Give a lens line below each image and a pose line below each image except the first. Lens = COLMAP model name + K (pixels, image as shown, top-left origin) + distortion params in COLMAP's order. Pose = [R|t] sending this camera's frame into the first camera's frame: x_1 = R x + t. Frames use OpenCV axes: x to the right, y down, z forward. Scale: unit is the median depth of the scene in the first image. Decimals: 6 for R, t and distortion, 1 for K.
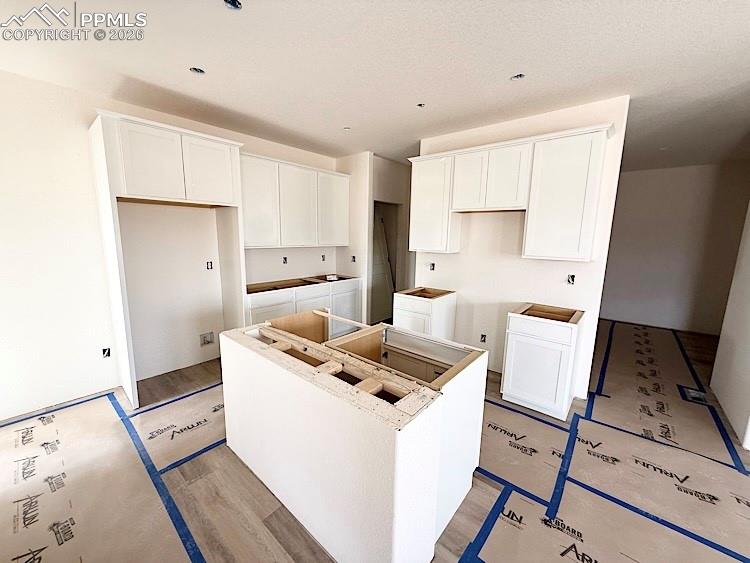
lens RADIAL K [[297.2, 0, 372.6], [0, 297.2, 281.2], [0, 0, 1]] dist [-0.001210, 0.000091]
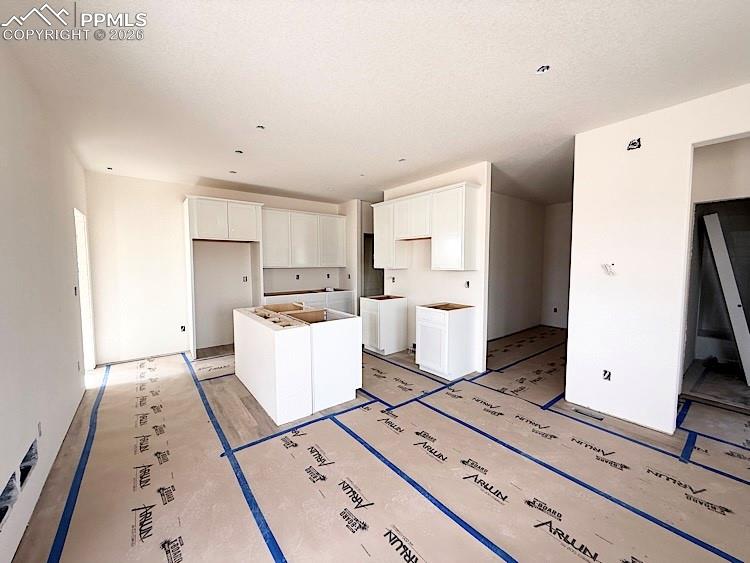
lens RADIAL K [[297.2, 0, 372.6], [0, 297.2, 281.2], [0, 0, 1]] dist [-0.001210, 0.000091]
pose [[0.979929, -0.006095, -0.199252, 0.535138], [-0.013240, 0.995335, -0.095563, 0.126274], [0.198905, 0.096284, 0.975278, -0.494059]]
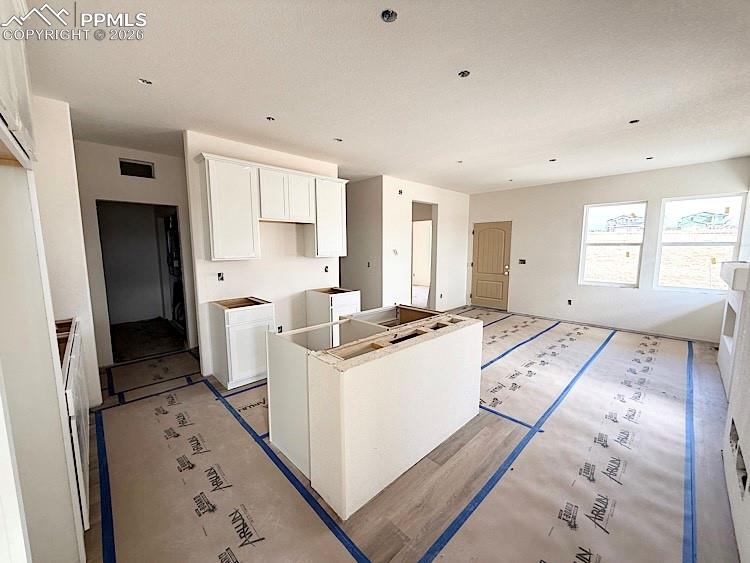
lens RADIAL K [[297.2, 0, 372.6], [0, 297.2, 281.2], [0, 0, 1]] dist [-0.001210, 0.000091]
pose [[0.100004, -0.135564, 0.985709, -0.920434], [0.163195, 0.979494, 0.118152, -0.094233], [-0.981512, 0.149047, 0.120076, 0.609008]]
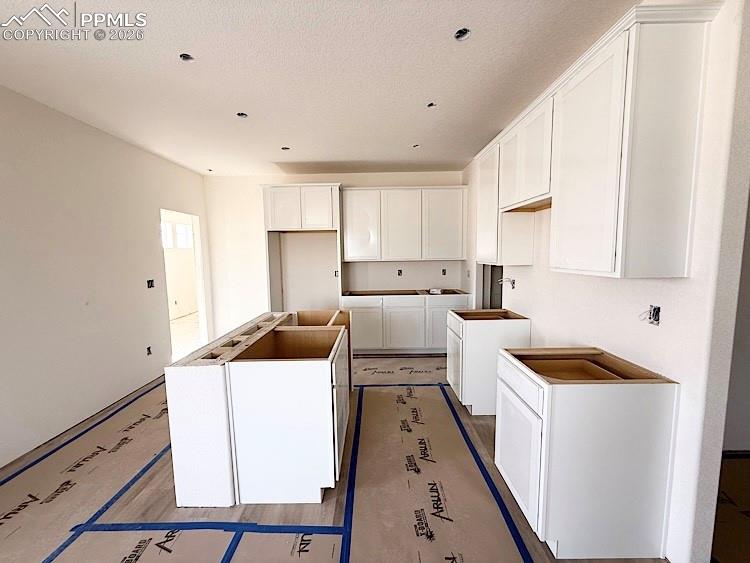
lens RADIAL K [[297.2, 0, 372.6], [0, 297.2, 281.2], [0, 0, 1]] dist [-0.001210, 0.000091]
pose [[0.644871, 0.045552, -0.762933, 0.782653], [-0.094698, 0.995292, -0.020618, -0.007564], [0.758402, 0.085545, 0.646149, 0.309273]]
